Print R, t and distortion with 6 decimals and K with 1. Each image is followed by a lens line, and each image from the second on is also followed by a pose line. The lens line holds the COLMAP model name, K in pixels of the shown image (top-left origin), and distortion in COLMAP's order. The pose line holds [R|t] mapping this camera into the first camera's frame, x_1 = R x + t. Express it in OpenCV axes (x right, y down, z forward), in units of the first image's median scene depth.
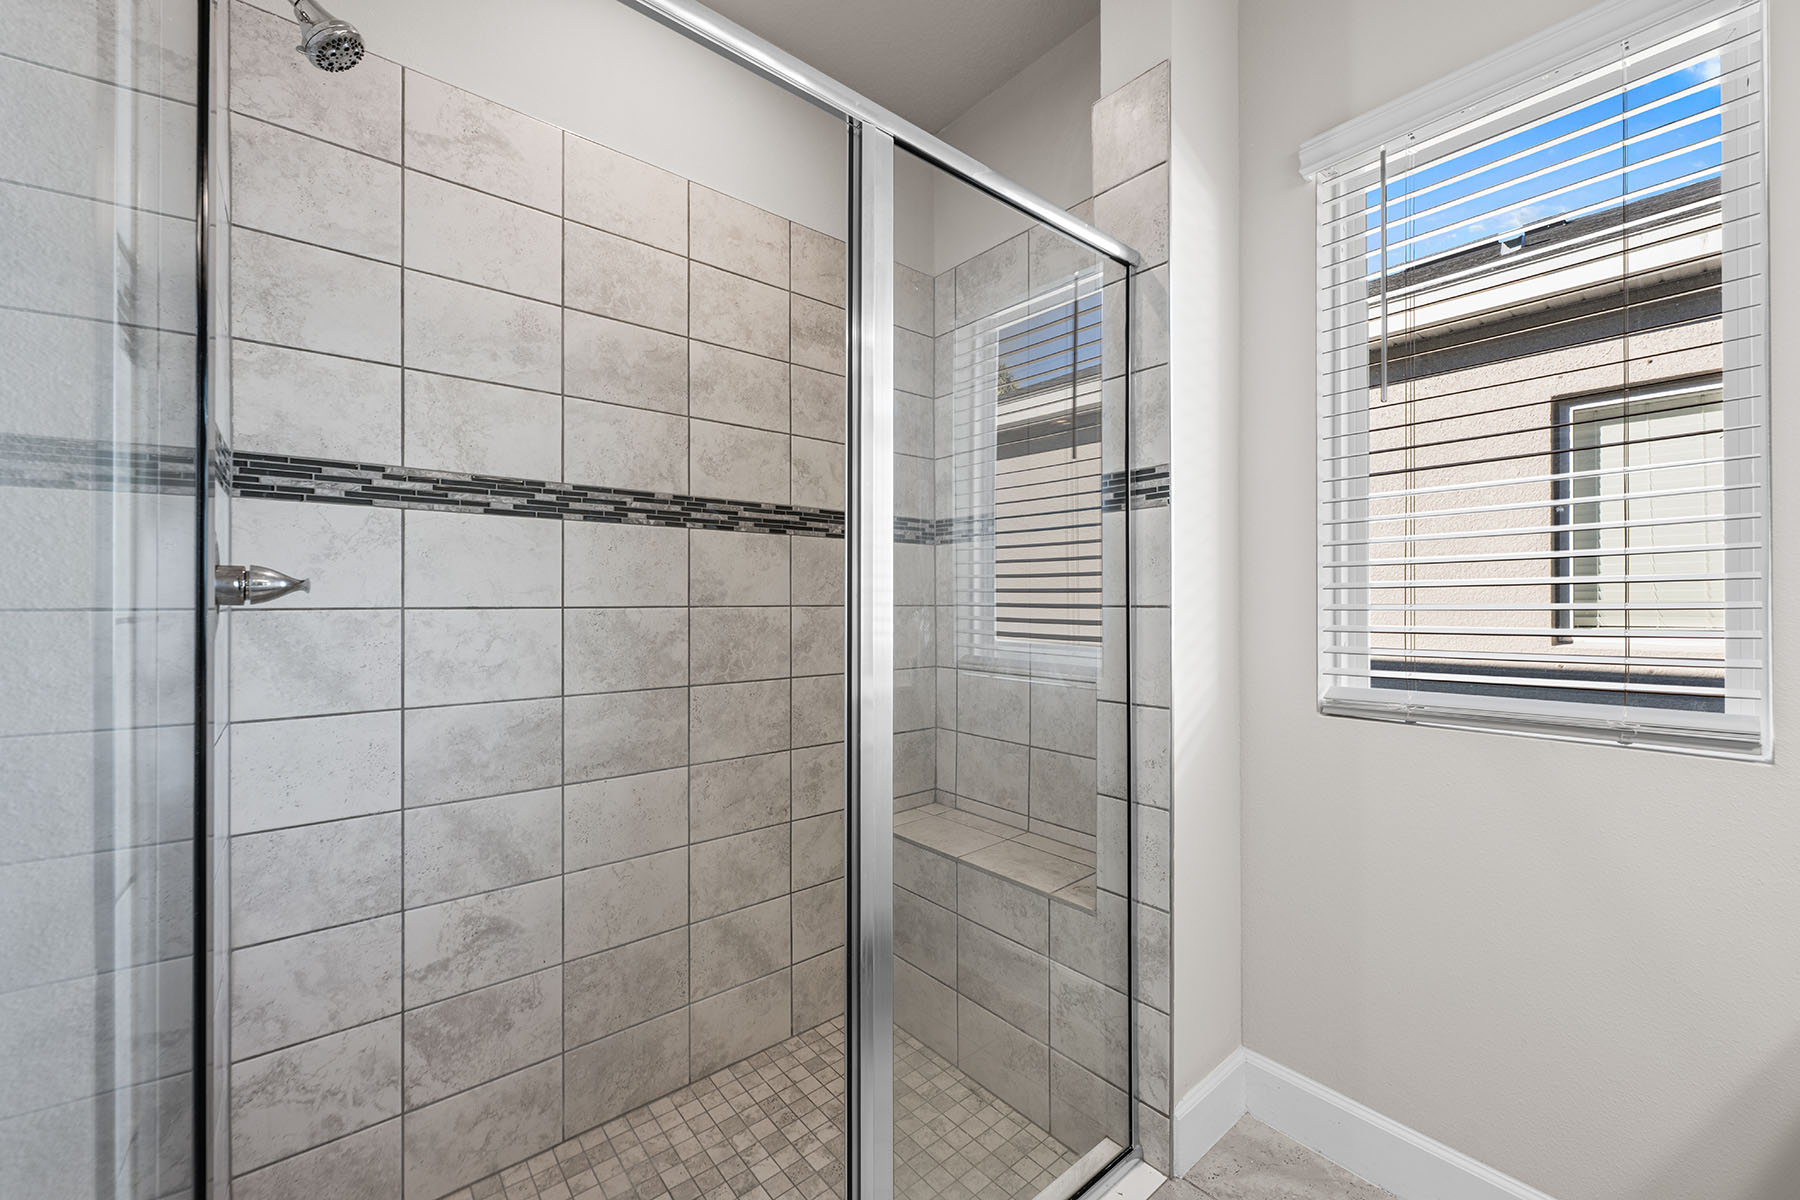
lens RADIAL K [[725.1, 0, 894.2], [0, 725.1, 601.3], [0, 0, 1]] dist [-0.000361, 0.000635]
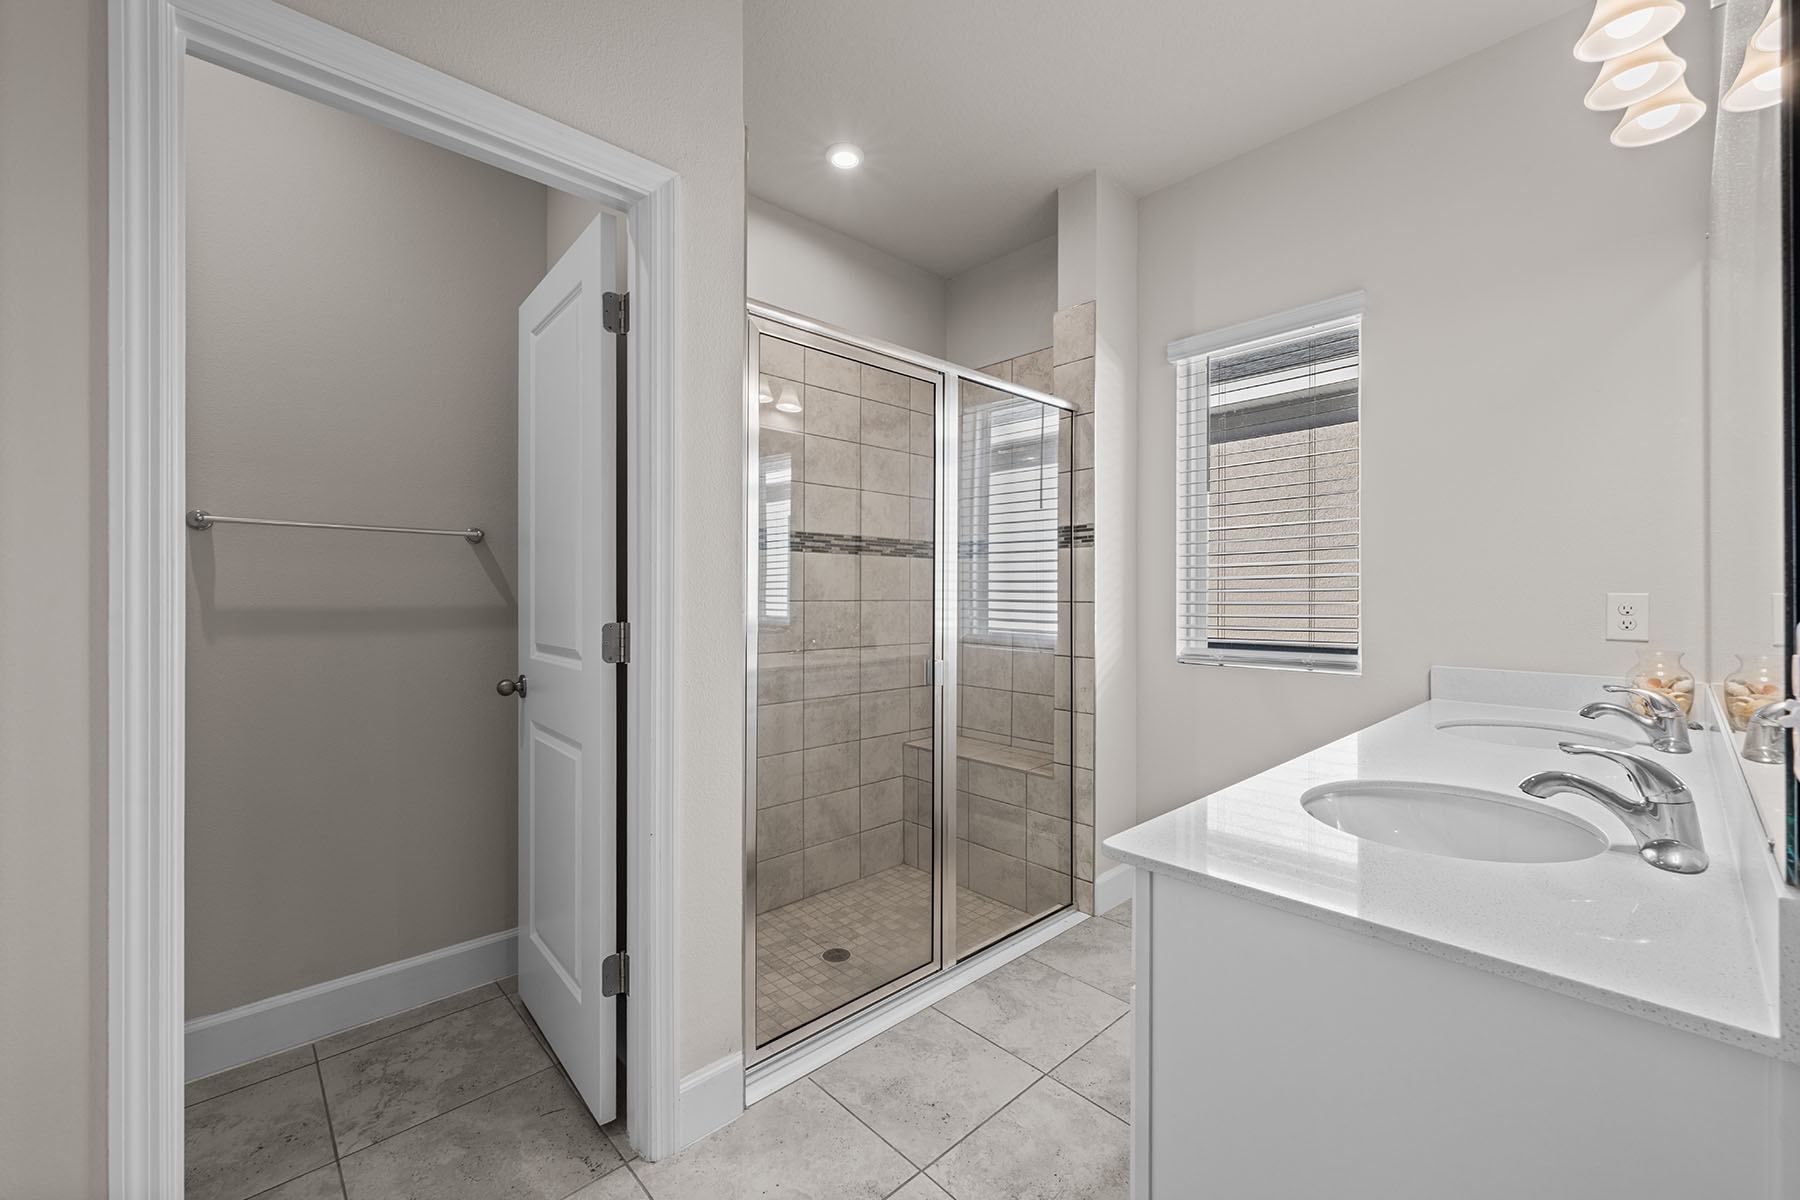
lens RADIAL K [[725.1, 0, 904.8], [0, 725.1, 596.1], [0, 0, 1]] dist [-0.000361, 0.000635]
pose [[0.997688, 0.004064, 0.067845, -0.189386], [-0.004090, 0.999992, 0.000237, -0.005153], [-0.067844, -0.000514, 0.997696, -0.684088]]
